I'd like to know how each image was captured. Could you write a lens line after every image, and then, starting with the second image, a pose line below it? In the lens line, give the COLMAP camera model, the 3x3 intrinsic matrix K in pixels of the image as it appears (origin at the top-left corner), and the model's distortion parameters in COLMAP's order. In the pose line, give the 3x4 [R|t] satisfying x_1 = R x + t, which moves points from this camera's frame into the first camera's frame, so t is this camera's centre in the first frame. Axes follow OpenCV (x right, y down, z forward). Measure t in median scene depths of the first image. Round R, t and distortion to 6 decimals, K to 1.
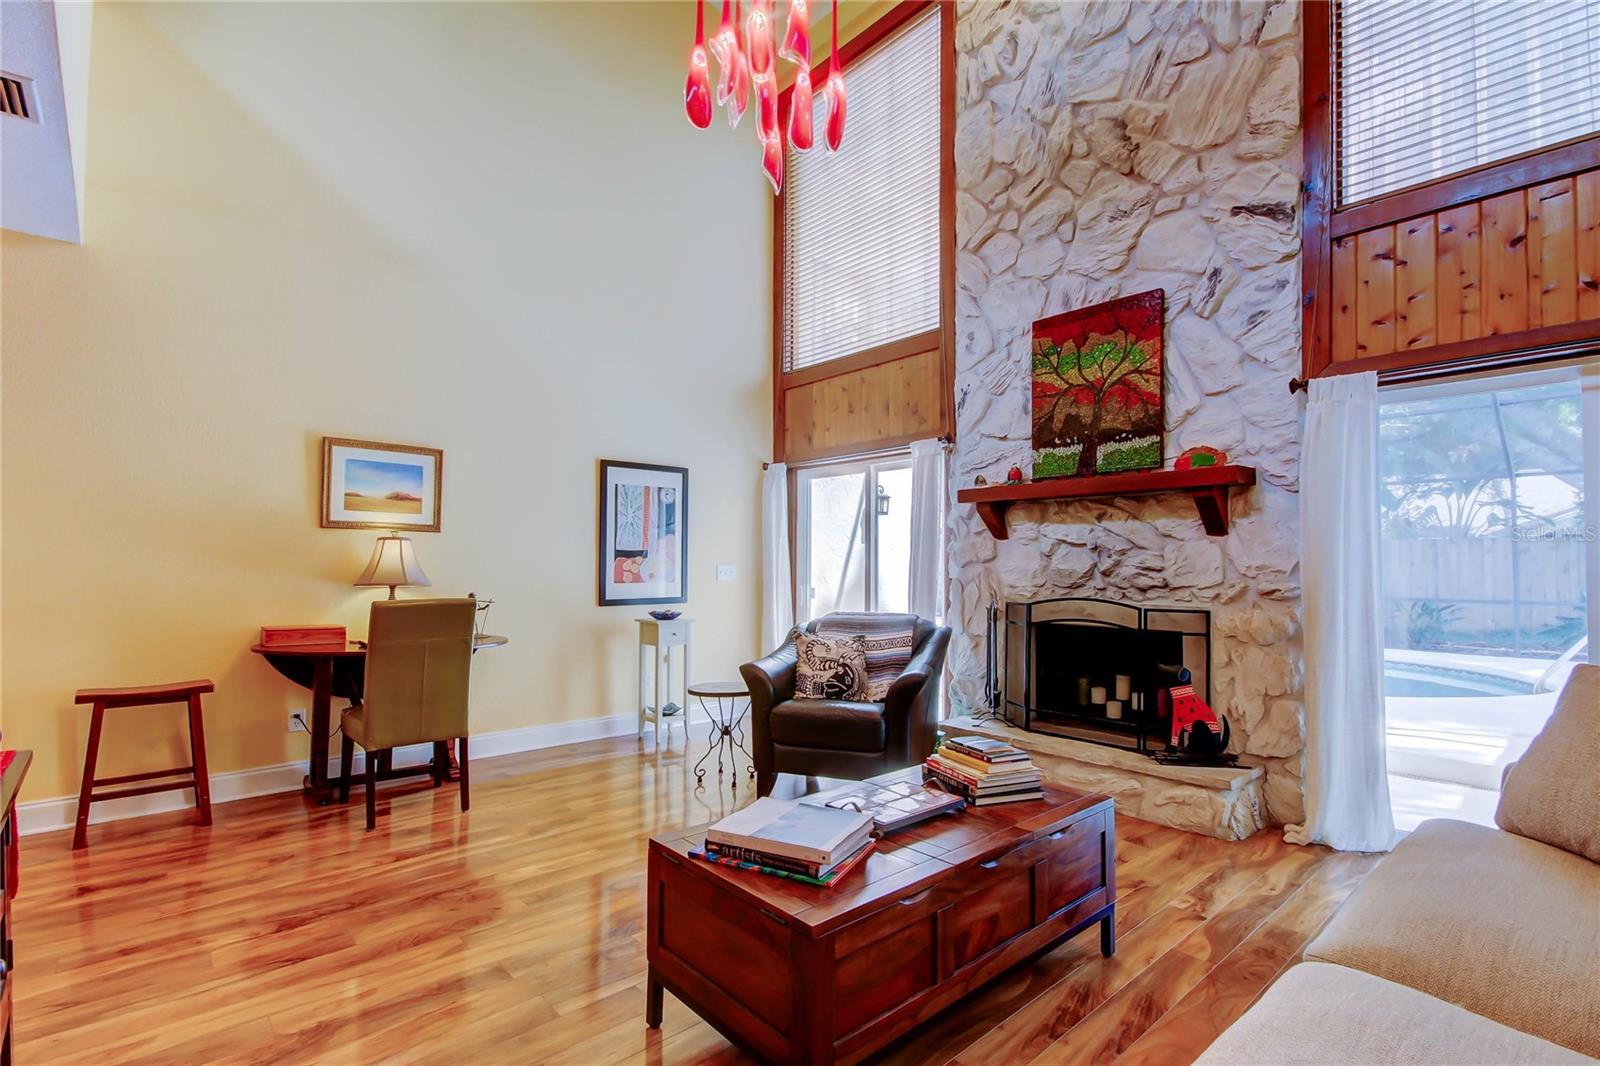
lens RADIAL K [[741.9, 0, 805.7], [0, 741.9, 547.2], [0, 0, 1]] dist [0.023831, 0.000068]
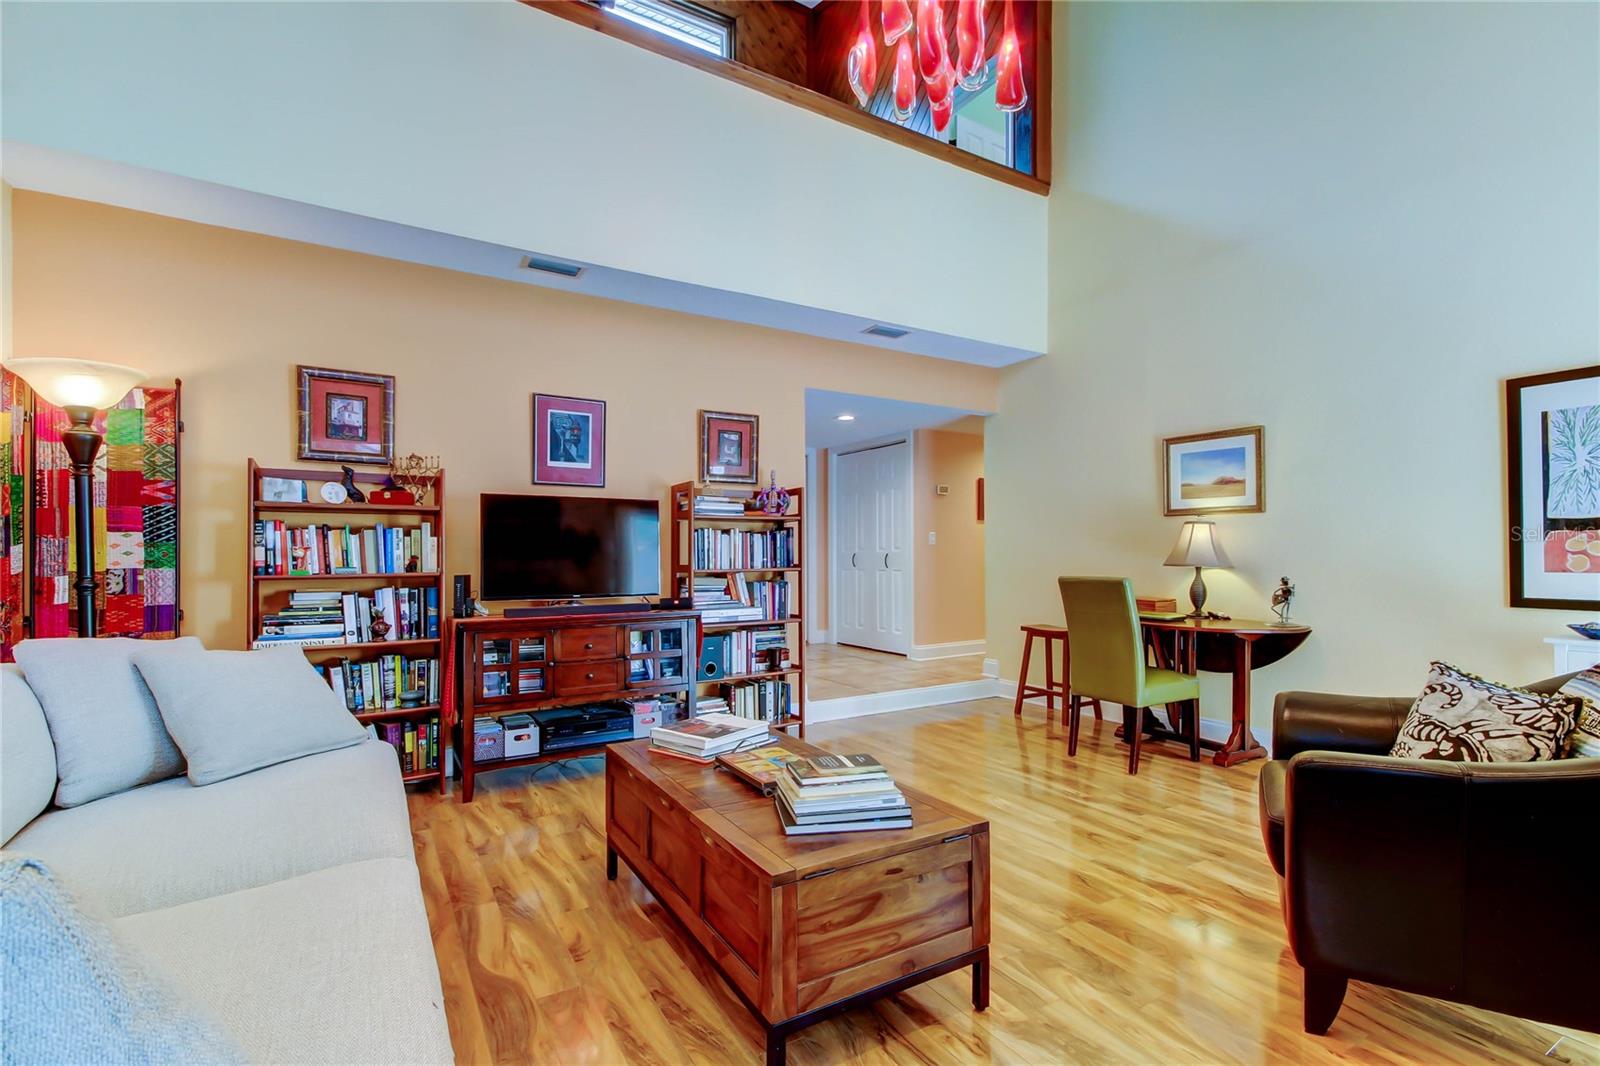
lens RADIAL K [[741.9, 0, 805.7], [0, 741.9, 547.2], [0, 0, 1]] dist [0.023831, 0.000068]
pose [[-0.182112, -0.010478, -0.983222, 0.599417], [0.030321, 0.999408, -0.016267, 0.023901], [0.982810, -0.032774, -0.181686, 0.640495]]
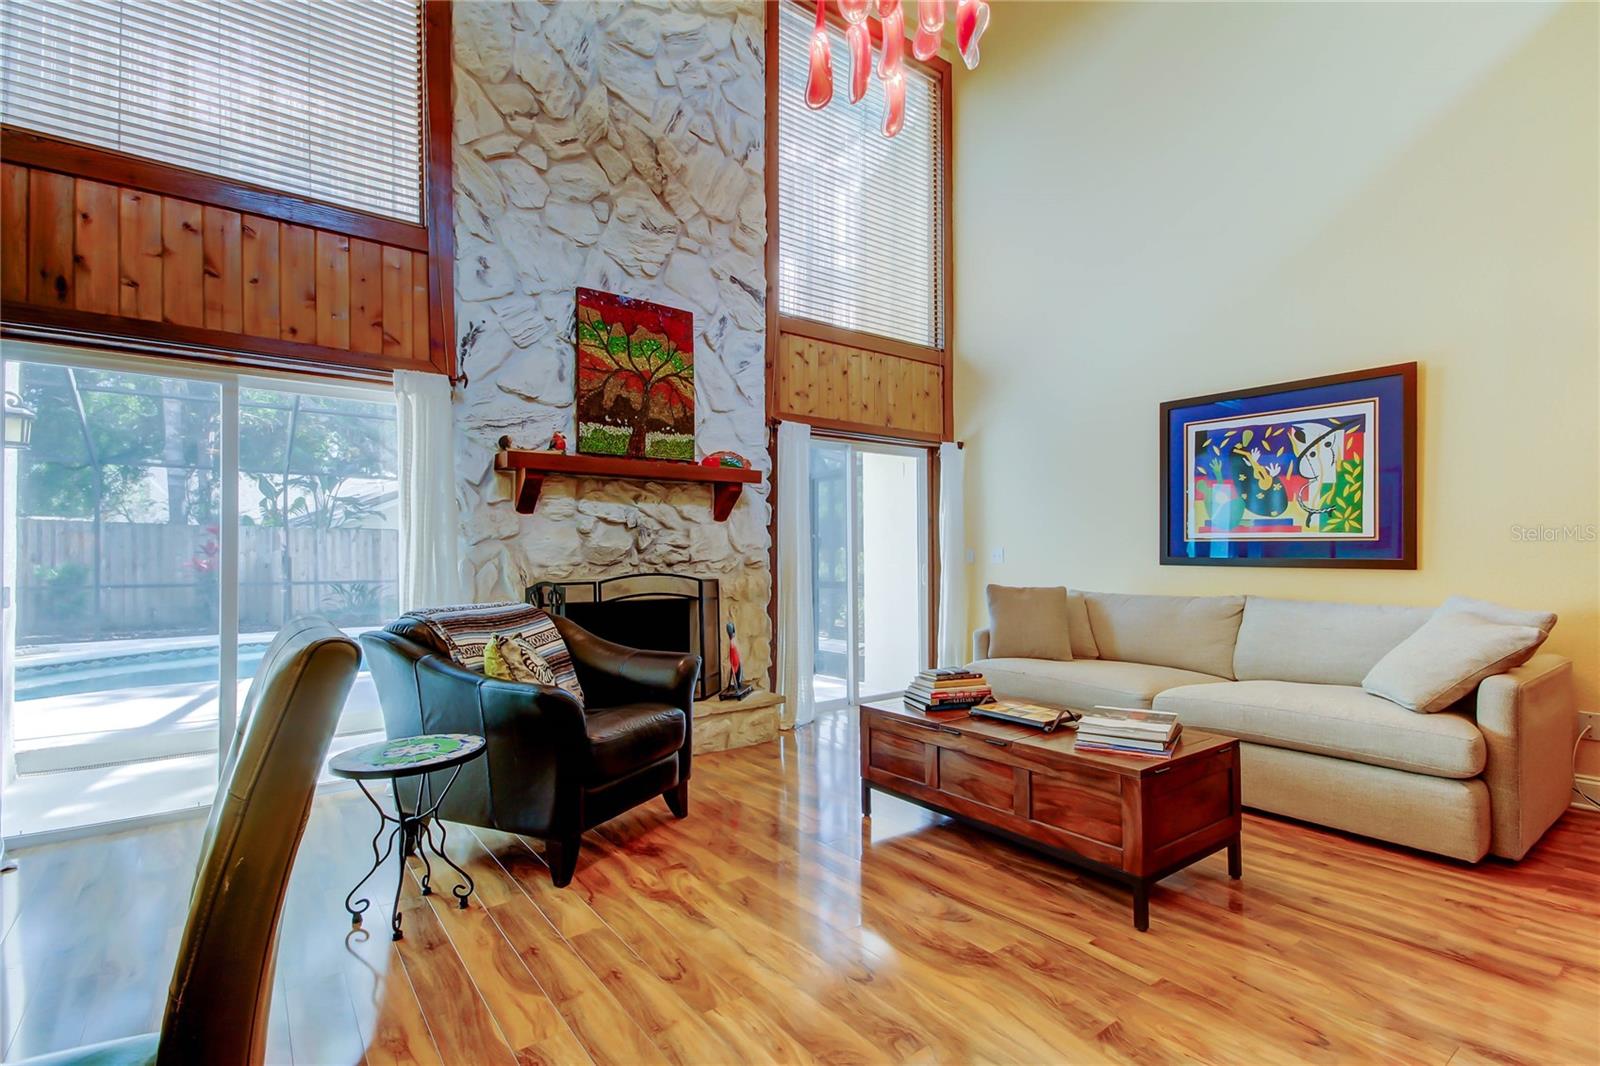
lens RADIAL K [[747.8, 0, 807.0], [0, 747.8, 549.9], [0, 0, 1]] dist [0.015318, -0.007210]
pose [[0.080404, 0.004752, 0.996751, -0.654393], [-0.020931, 0.999776, -0.003078, 0.031962], [-0.996543, -0.020615, 0.080486, 0.658005]]
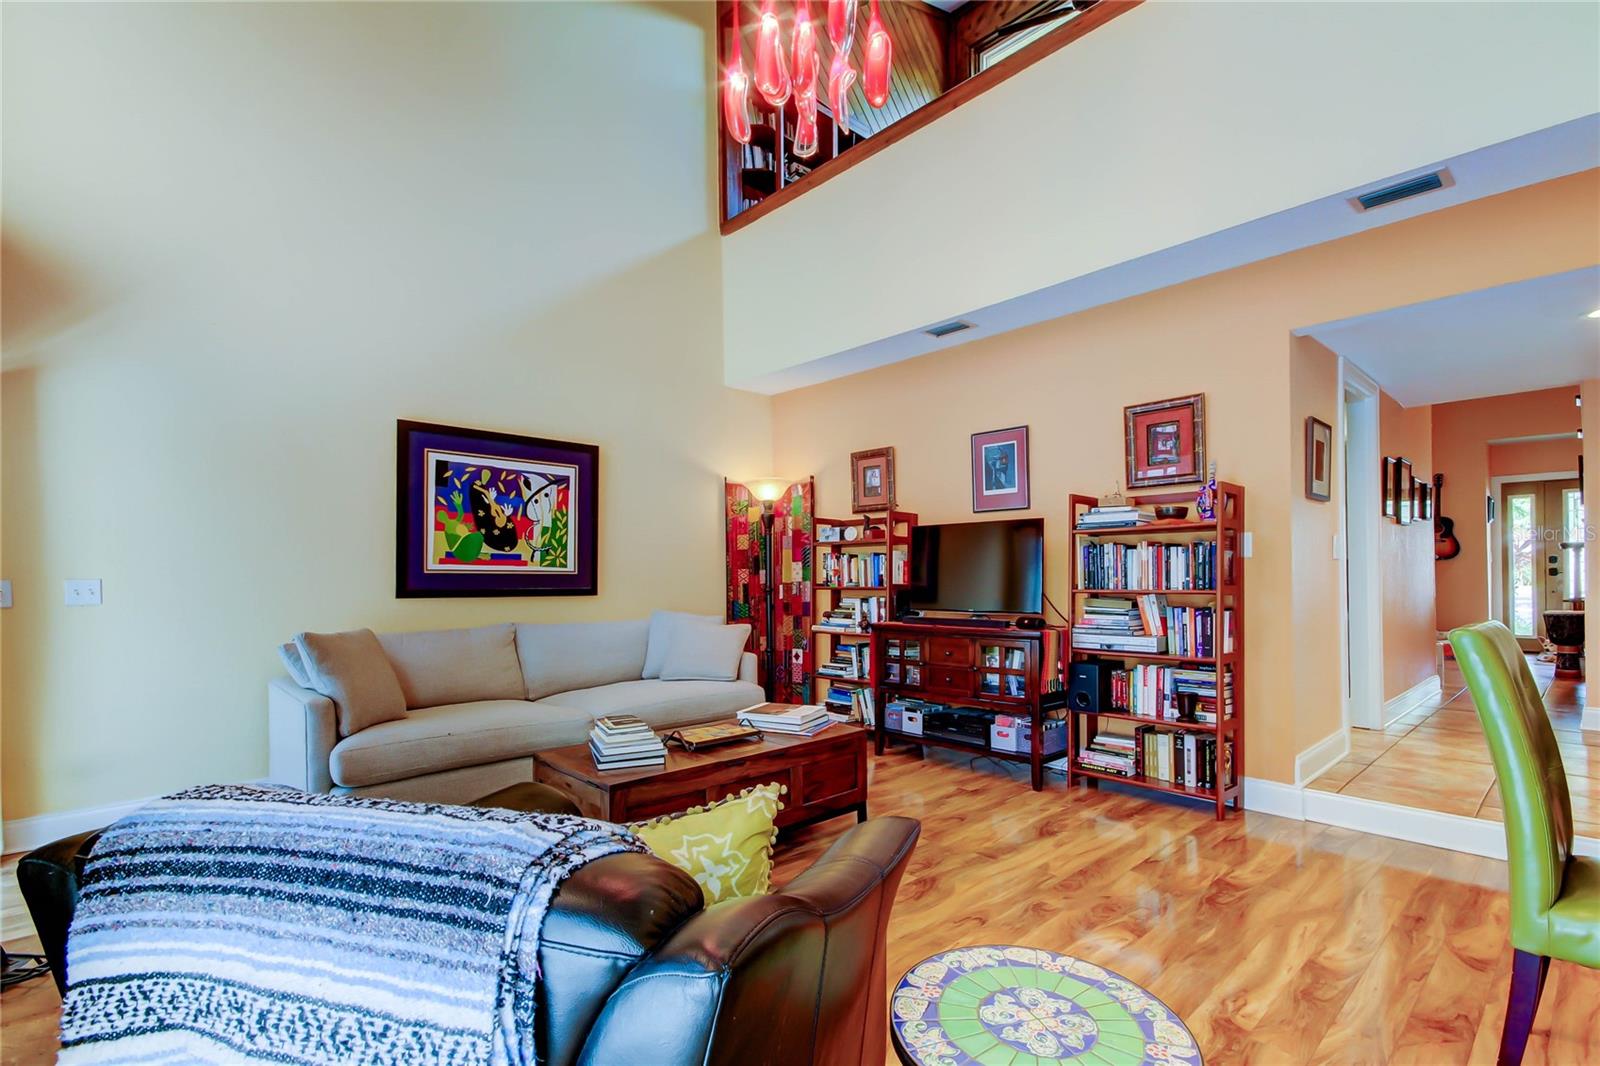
lens RADIAL K [[744.8, 0, 799.9], [0, 744.8, 567.4], [0, 0, 1]] dist [0.000296, -0.000509]
pose [[-0.999724, 0.004752, -0.023020, -0.009617], [0.005643, 0.999232, -0.038763, 0.040573], [0.022818, -0.038882, -0.998983, 1.245321]]
